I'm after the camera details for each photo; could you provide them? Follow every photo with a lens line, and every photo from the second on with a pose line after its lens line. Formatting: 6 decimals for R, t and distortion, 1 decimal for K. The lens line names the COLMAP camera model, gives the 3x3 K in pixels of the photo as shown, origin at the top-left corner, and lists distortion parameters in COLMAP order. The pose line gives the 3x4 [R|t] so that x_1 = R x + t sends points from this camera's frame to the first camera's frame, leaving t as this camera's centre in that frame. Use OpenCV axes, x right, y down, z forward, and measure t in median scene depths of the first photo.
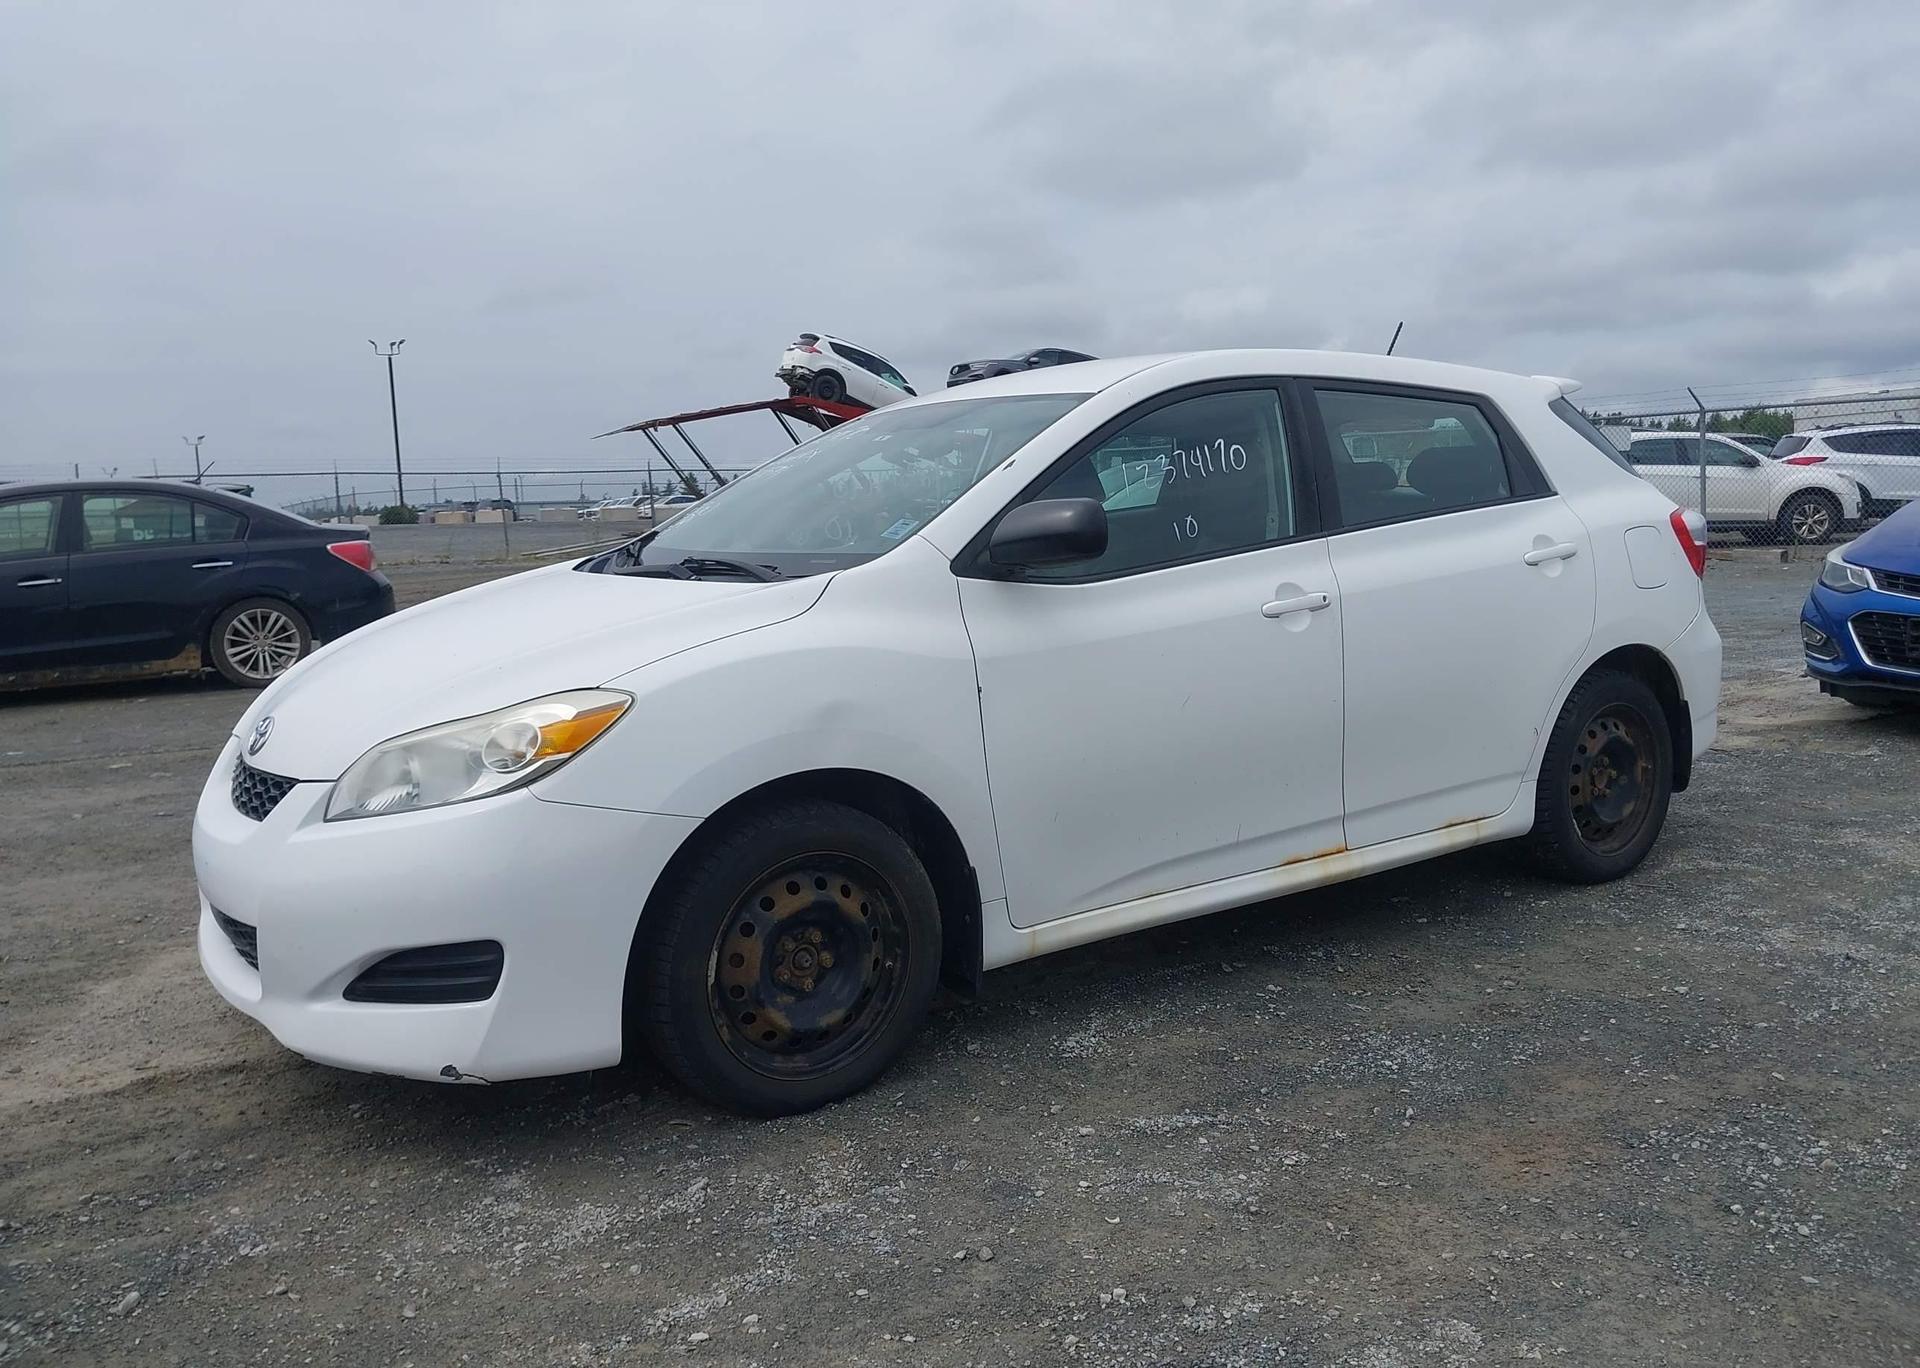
lens RADIAL K [[1547.5, 0, 960.0], [0, 1547.5, 684.0], [0, 0, 1]] dist [0.035447, -0.049648]
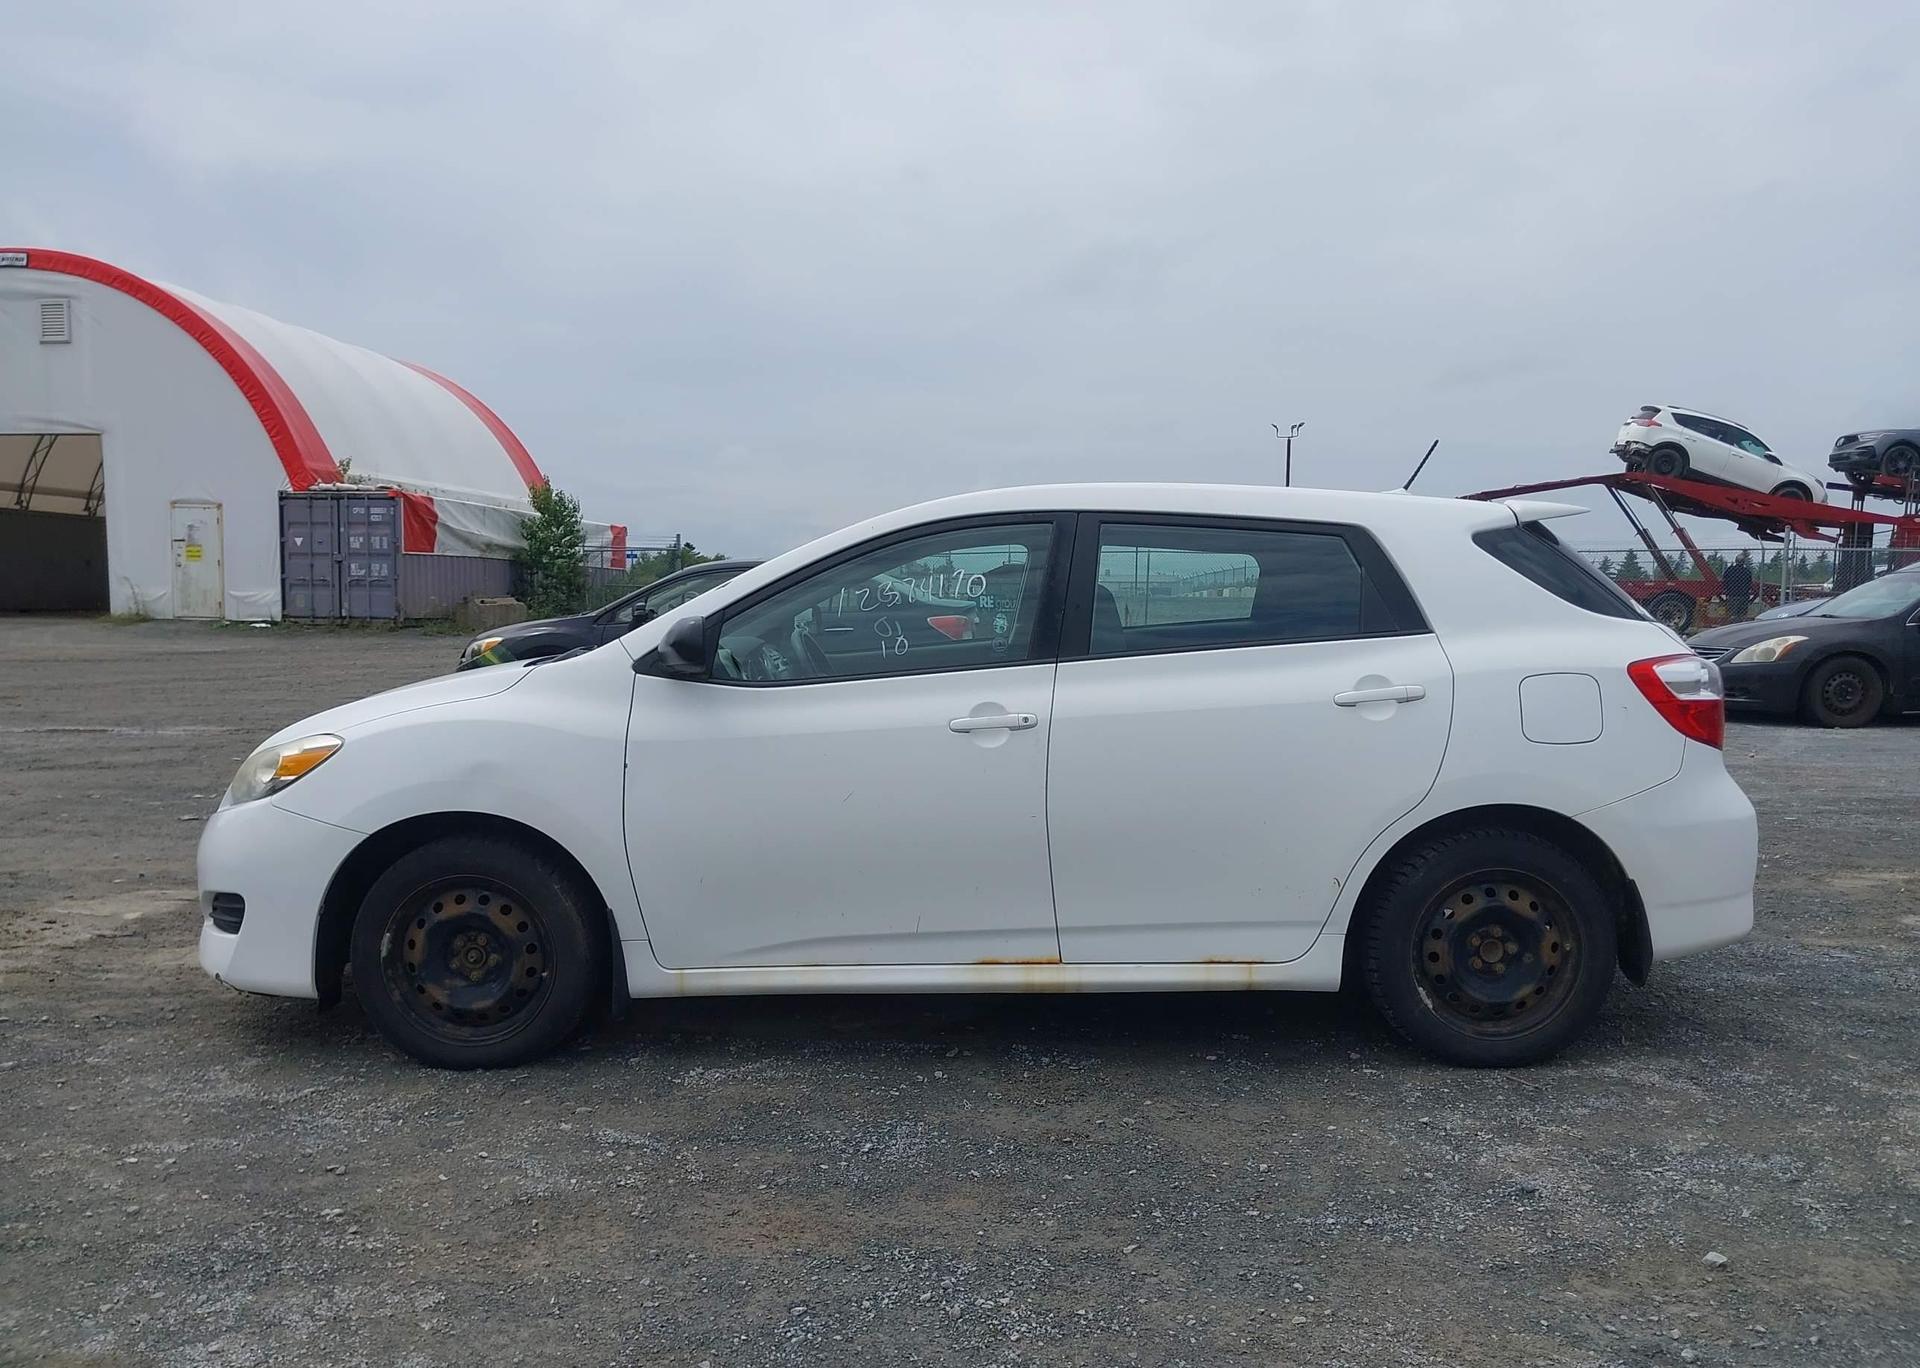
lens RADIAL K [[1450.8, 0, 885.6], [0, 1450.8, 705.8], [0, 0, 1]] dist [0.064659, -0.000750]
pose [[0.826364, 0.082869, -0.557006, 0.805808], [-0.097243, 0.995253, 0.003801, -0.067159], [0.554677, 0.051024, 0.830500, 0.142296]]
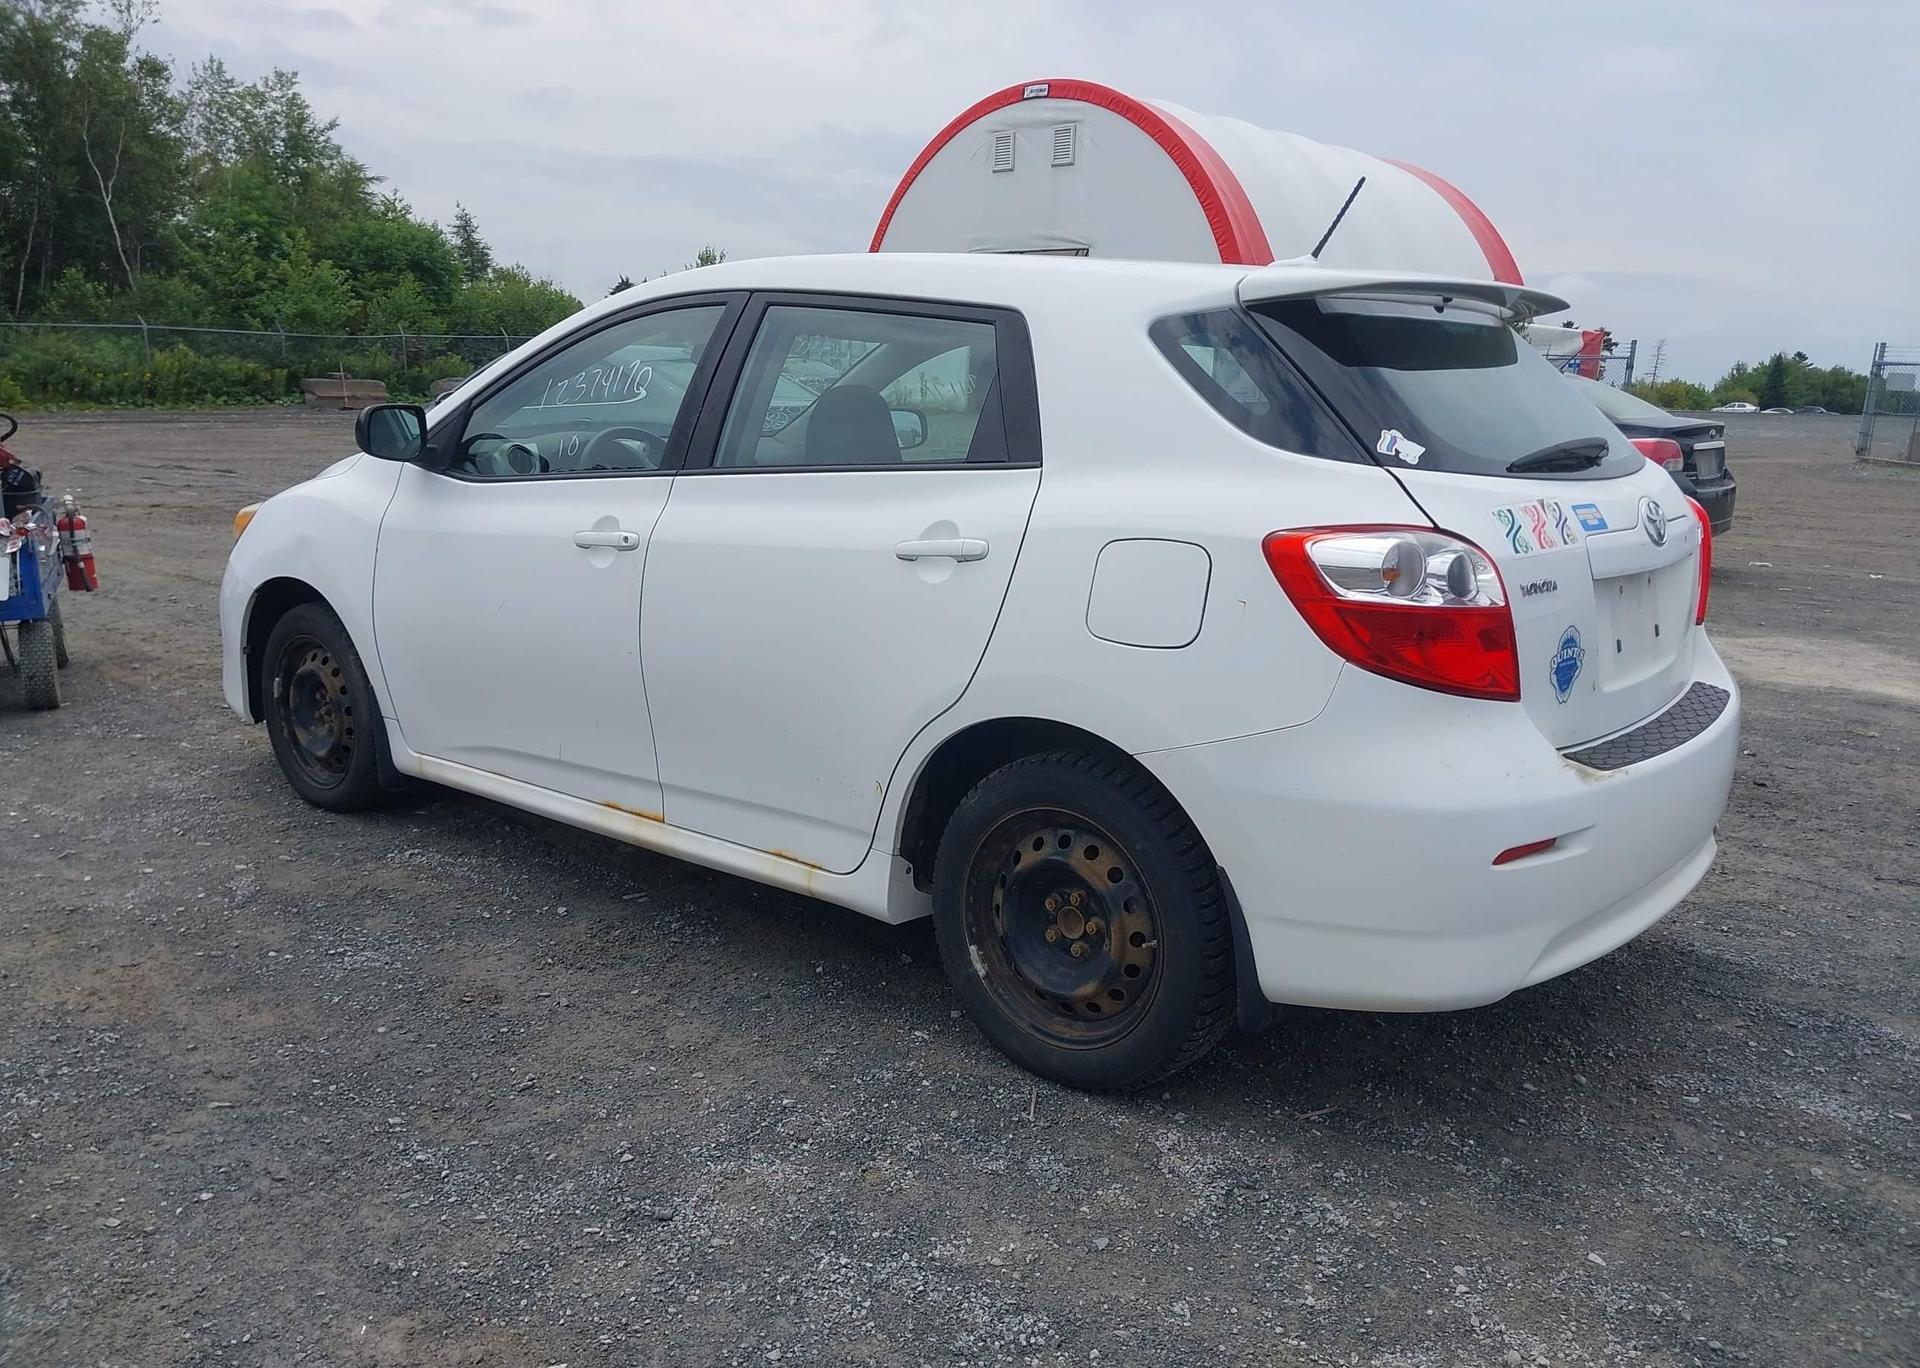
lens RADIAL K [[1454.3, 0, 968.9], [0, 1454.3, 728.6], [0, 0, 1]] dist [0.033909, -0.046099]
pose [[0.305063, 0.263694, -0.915097, 1.267419], [-0.153034, 0.961987, 0.226190, -0.197049], [0.939956, 0.071039, 0.333821, 1.038628]]
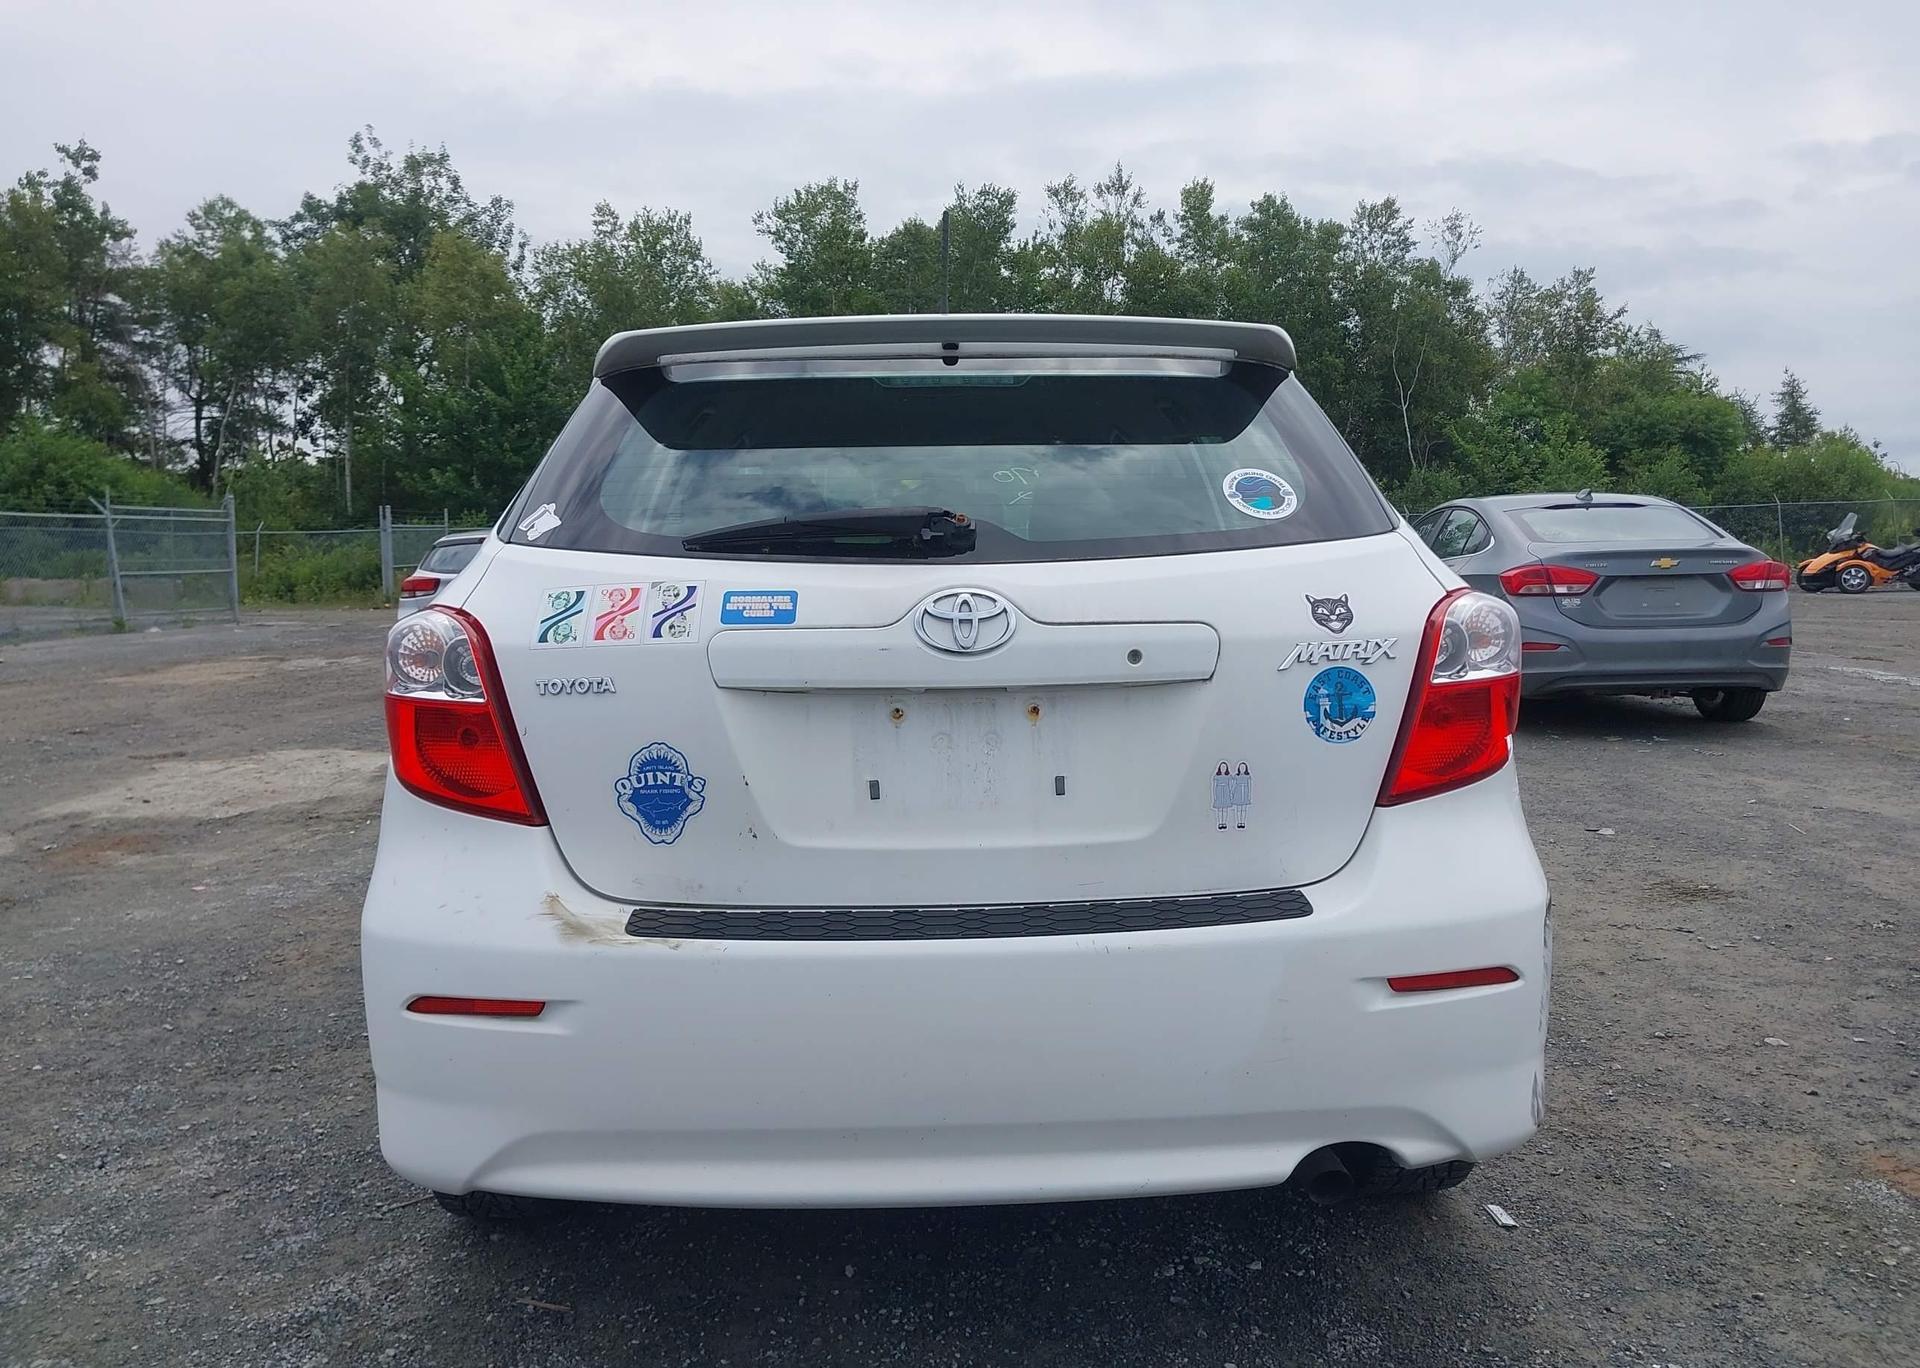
lens RADIAL K [[1454.3, 0, 968.9], [0, 1454.3, 728.6], [0, 0, 1]] dist [0.033909, -0.046099]
pose [[-0.510891, 0.145924, -0.847170, 1.090477], [-0.075952, 0.973971, 0.213569, -0.261988], [0.856284, 0.173455, -0.486510, 1.942778]]
